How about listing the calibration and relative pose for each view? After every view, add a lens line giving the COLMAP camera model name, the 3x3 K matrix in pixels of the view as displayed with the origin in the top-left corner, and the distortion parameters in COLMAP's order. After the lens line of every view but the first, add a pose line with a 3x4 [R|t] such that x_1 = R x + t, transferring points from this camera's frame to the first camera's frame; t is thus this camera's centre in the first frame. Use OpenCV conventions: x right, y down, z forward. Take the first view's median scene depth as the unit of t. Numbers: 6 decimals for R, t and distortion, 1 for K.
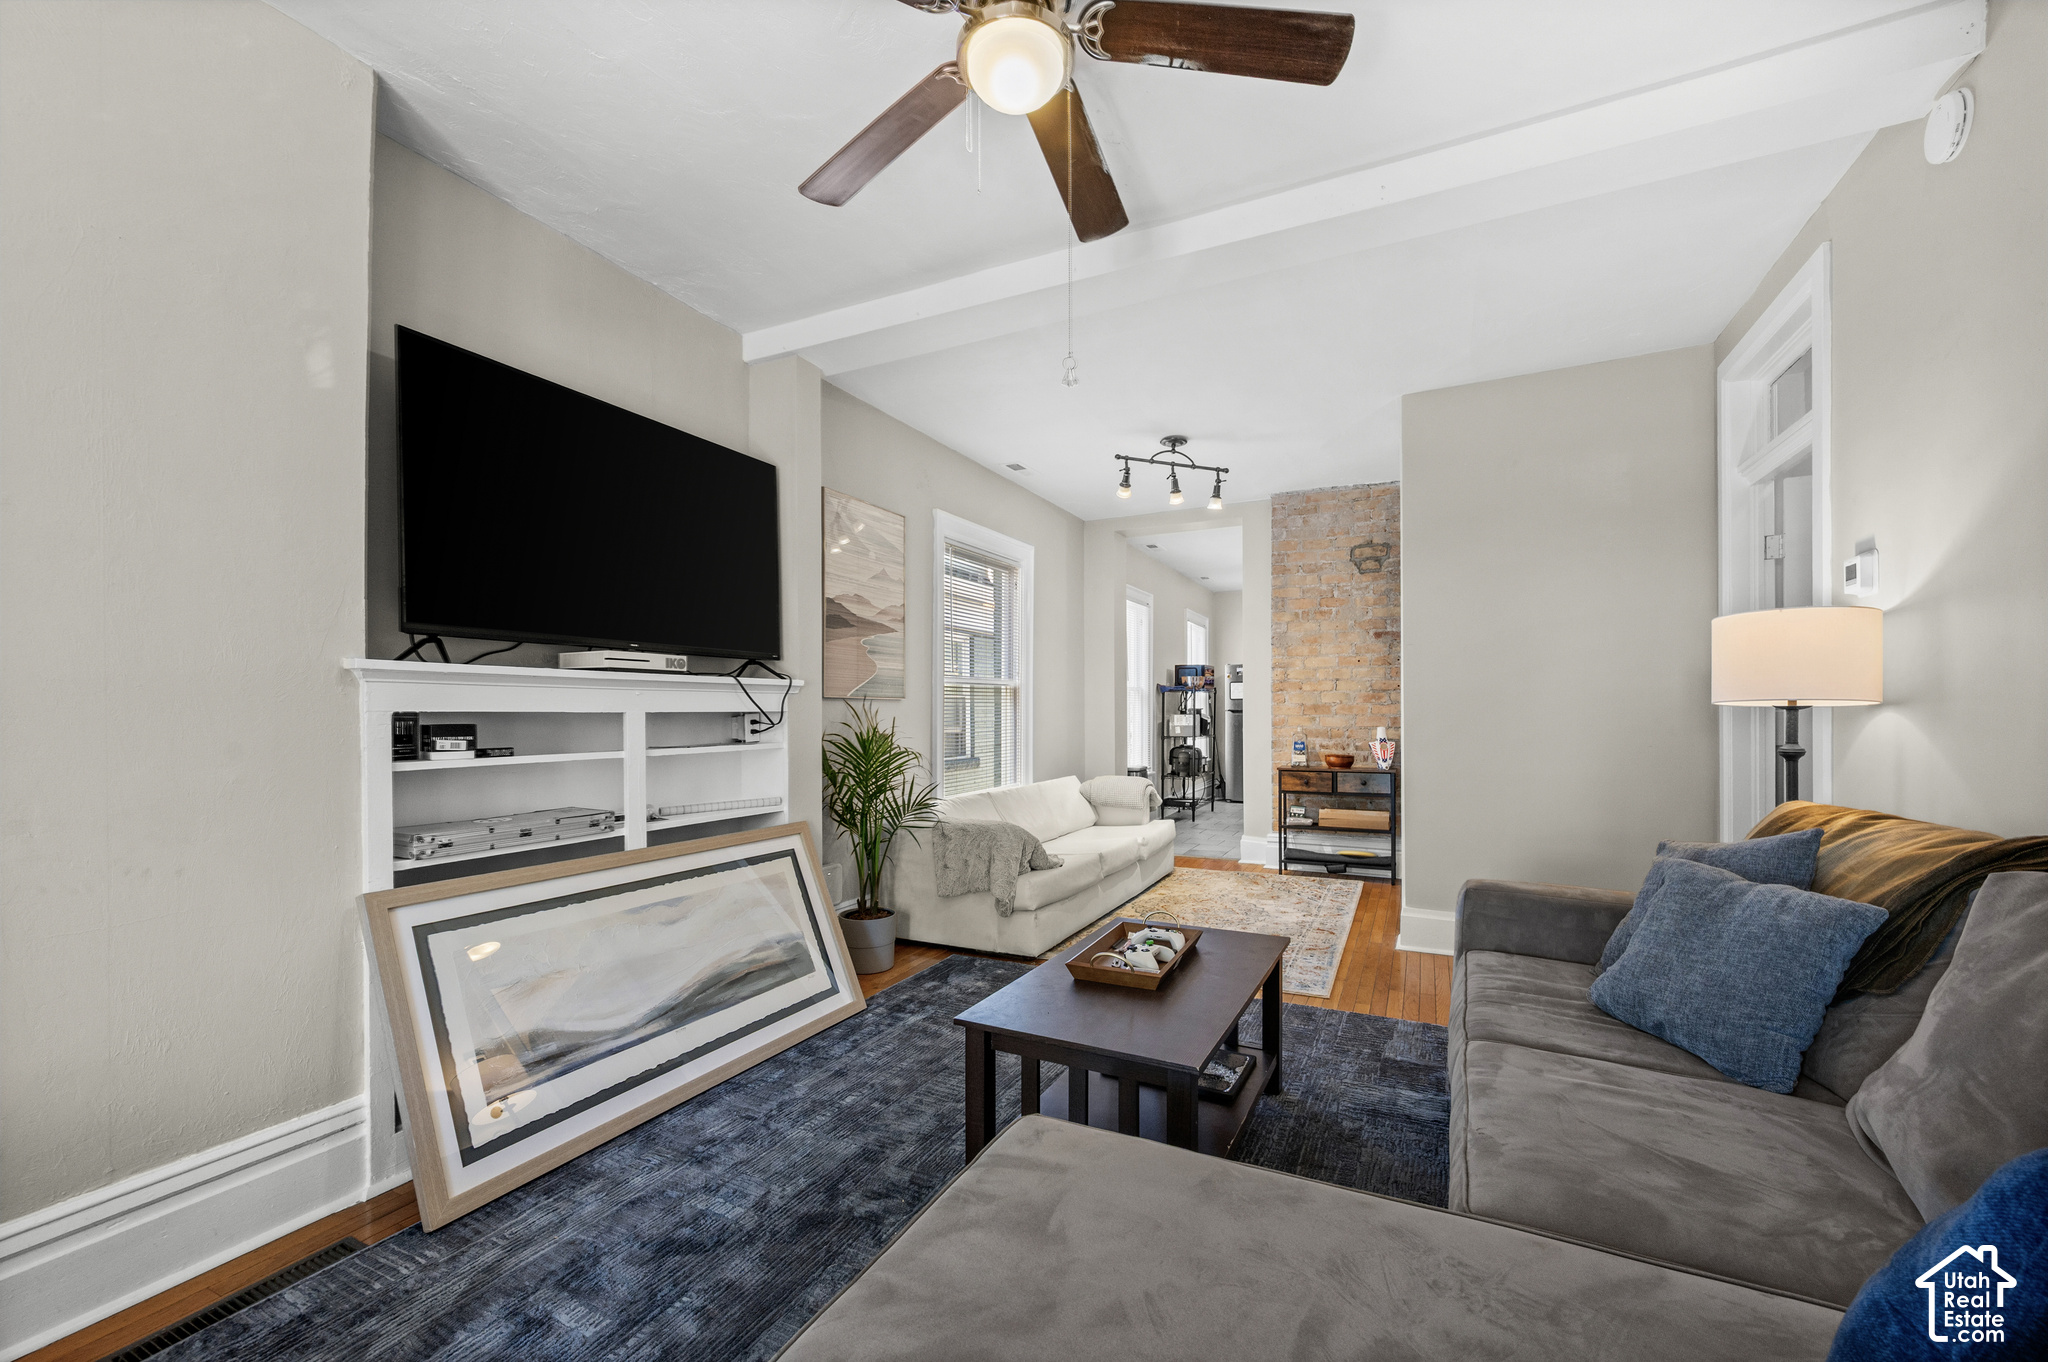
lens RADIAL K [[805.6, 0, 1027.8], [0, 805.6, 695.3], [0, 0, 1]] dist [0.000676, 0.000287]
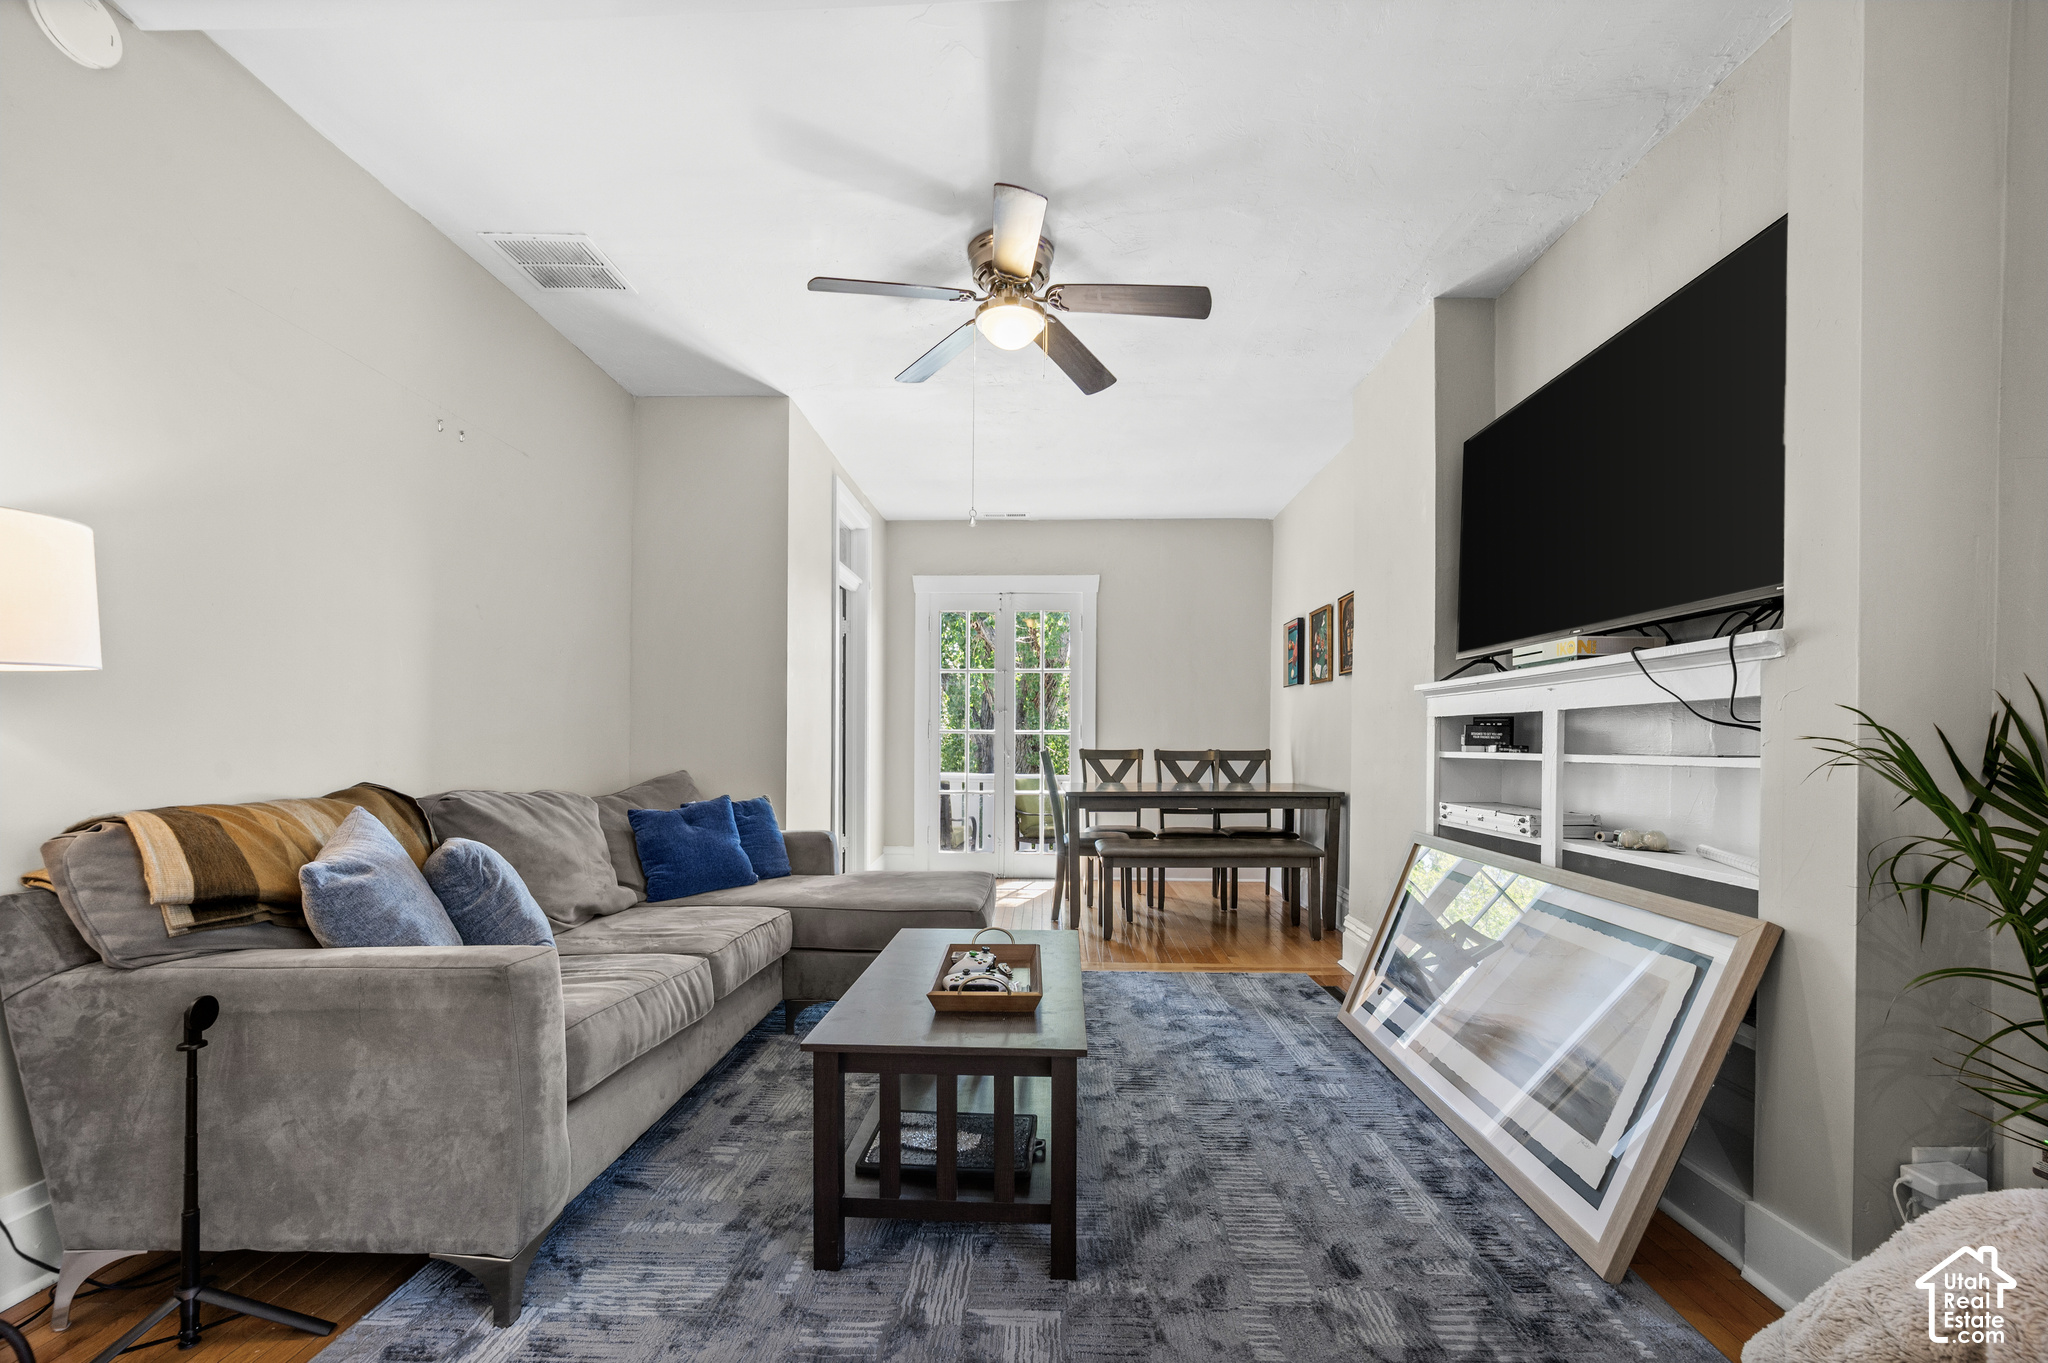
lens RADIAL K [[833.7, 0, 1025.0], [0, 833.7, 742.7], [0, 0, 1]] dist [-0.000425, 0.000009]
pose [[-0.895988, -0.002848, -0.444068, 0.426233], [-0.000885, 0.999989, -0.004627, 0.061546], [0.444076, -0.003753, -0.895981, 1.542928]]
